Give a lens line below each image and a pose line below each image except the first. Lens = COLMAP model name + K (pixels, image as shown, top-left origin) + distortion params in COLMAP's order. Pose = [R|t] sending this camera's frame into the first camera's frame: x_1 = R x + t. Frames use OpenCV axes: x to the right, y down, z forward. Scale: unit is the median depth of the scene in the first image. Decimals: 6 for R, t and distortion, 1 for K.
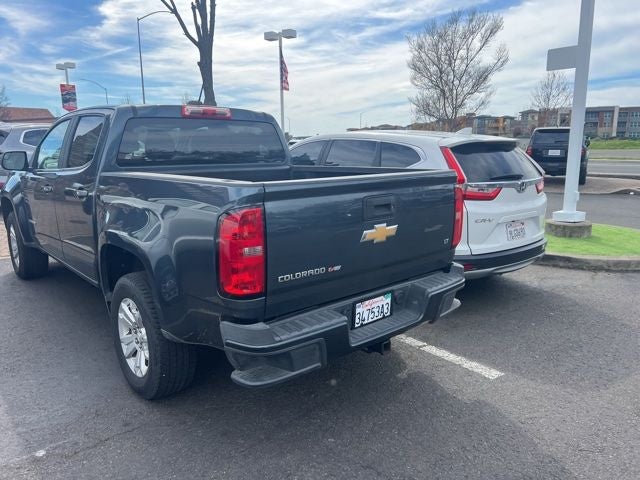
lens RADIAL K [[470.5, 0, 319.8], [0, 470.5, 236.8], [0, 0, 1]] dist [0.040801, -0.043935]
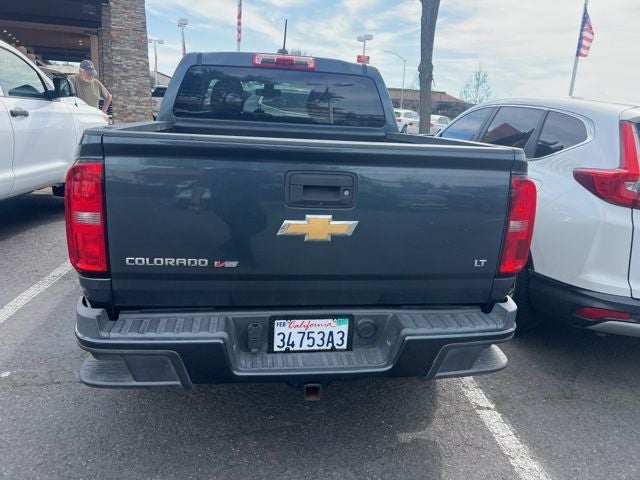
lens RADIAL K [[474.3, 0, 325.9], [0, 474.3, 241.7], [0, 0, 1]] dist [0.042867, -0.041127]
pose [[0.841234, 0.188088, -0.506901, 0.429595], [-0.157272, 0.982125, 0.103419, -0.053761], [0.517292, -0.007278, 0.855778, 0.373934]]
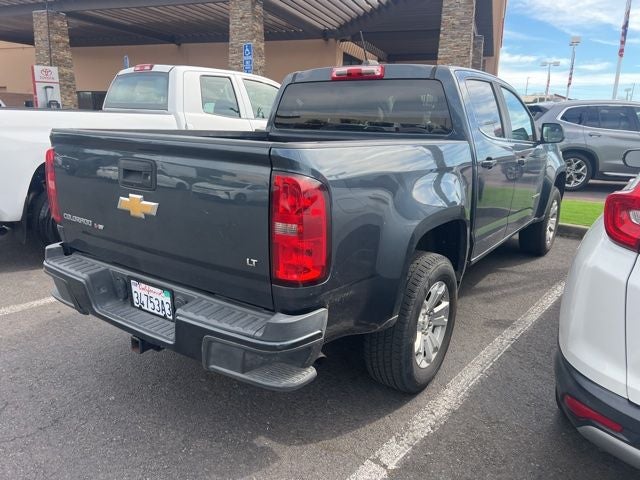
lens RADIAL K [[479.0, 0, 331.8], [0, 479.0, 241.2], [0, 0, 1]] dist [0.043031, -0.047785]
pose [[0.245346, 0.246506, -0.937571, 0.885870], [-0.212926, 0.957218, 0.195952, -0.162359], [0.945763, 0.151557, 0.287337, 0.960348]]
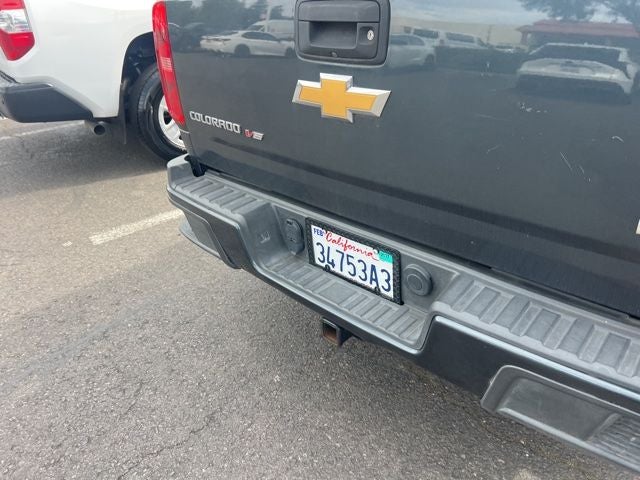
lens RADIAL K [[479.0, 0, 331.8], [0, 479.0, 241.2], [0, 0, 1]] dist [0.043031, -0.047785]
pose [[0.104220, 0.465786, -0.878739, 0.500814], [-0.158861, 0.880003, 0.447614, -0.076583], [0.981785, 0.092947, 0.165709, 0.826412]]
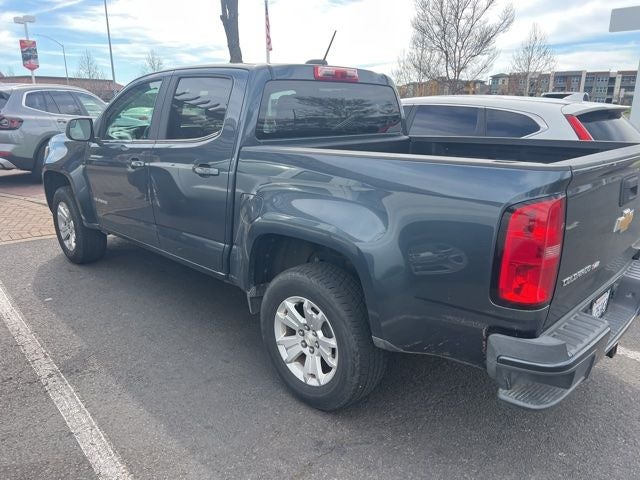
lens RADIAL K [[470.4, 0, 325.5], [0, 470.4, 246.3], [0, 0, 1]] dist [0.046908, -0.055261]
pose [[0.997391, -0.014608, 0.070695, -0.417868], [0.008107, 0.995783, 0.091381, -0.039071], [-0.071732, -0.090569, 0.993303, 0.158115]]
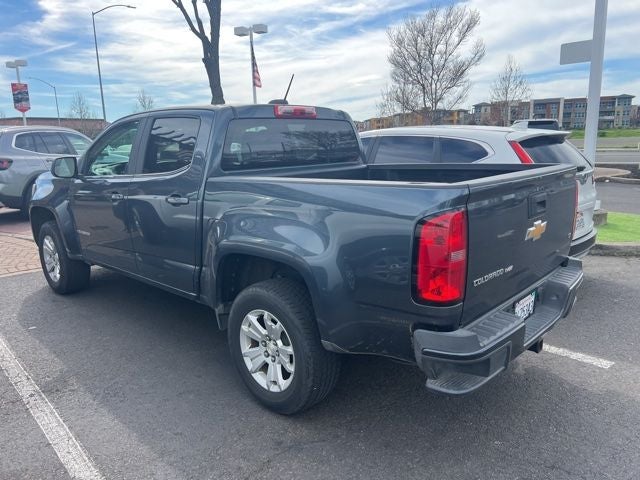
lens RADIAL K [[470.0, 0, 330.1], [0, 470.0, 238.1], [0, 0, 1]] dist [0.044240, -0.053101]
pose [[0.994435, -0.042695, 0.096310, -0.351120], [0.041598, 0.999045, 0.013369, -0.020713], [-0.096789, -0.009289, 0.995262, 0.048595]]
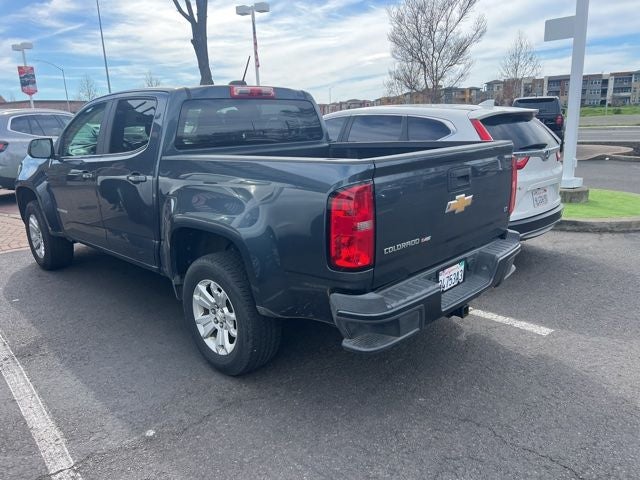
lens RADIAL K [[470.0, 0, 330.1], [0, 470.0, 238.1], [0, 0, 1]] dist [0.044240, -0.053101]
pose [[0.996027, -0.050929, 0.073051, -0.211959], [0.047188, 0.997529, 0.052052, 0.000369], [-0.075522, -0.048398, 0.995969, -0.027089]]
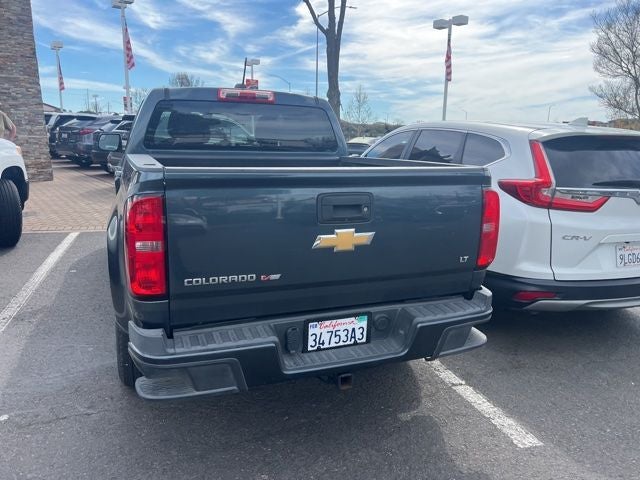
lens RADIAL K [[471.7, 0, 322.9], [0, 471.7, 237.9], [0, 0, 1]] dist [0.048654, -0.053864]
pose [[0.940167, 0.096573, -0.326740, 0.315000], [-0.091826, 0.995324, 0.029960, -0.028750], [0.328106, 0.001836, 0.944639, 0.199390]]
